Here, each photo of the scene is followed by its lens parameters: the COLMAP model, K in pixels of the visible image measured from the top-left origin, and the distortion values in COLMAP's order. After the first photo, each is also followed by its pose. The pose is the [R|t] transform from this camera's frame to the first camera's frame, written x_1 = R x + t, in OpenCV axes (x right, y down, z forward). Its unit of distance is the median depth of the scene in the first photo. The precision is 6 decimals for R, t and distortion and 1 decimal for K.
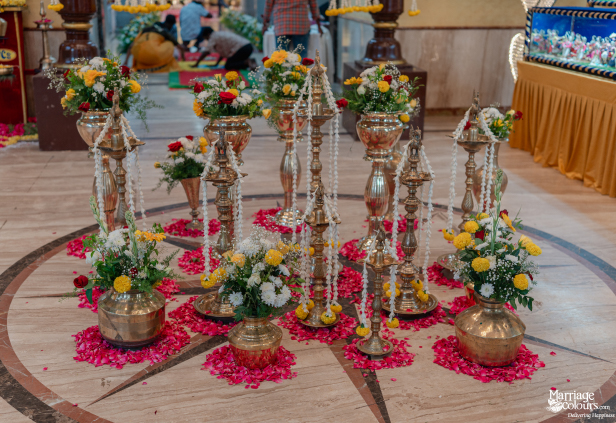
lens RADIAL K [[706.1, 0, 308.0], [0, 706.1, 211.5], [0, 0, 1]] dist [-0.004180, -0.022524]
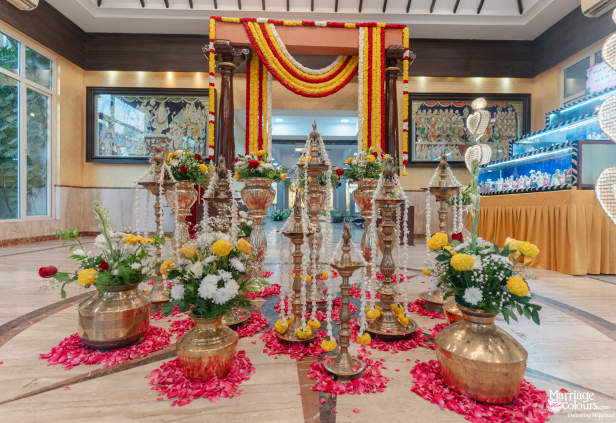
lens RADIAL K [[322.3, 0, 315.1], [0, 322.3, 207.4], [0, 0, 1]] dist [-0.001857, -0.000583]
pose [[0.988765, 0.000703, -0.149476, 0.123747], [-0.043888, 0.957281, -0.285809, 0.121544], [0.142889, 0.289158, 0.946557, 0.567106]]
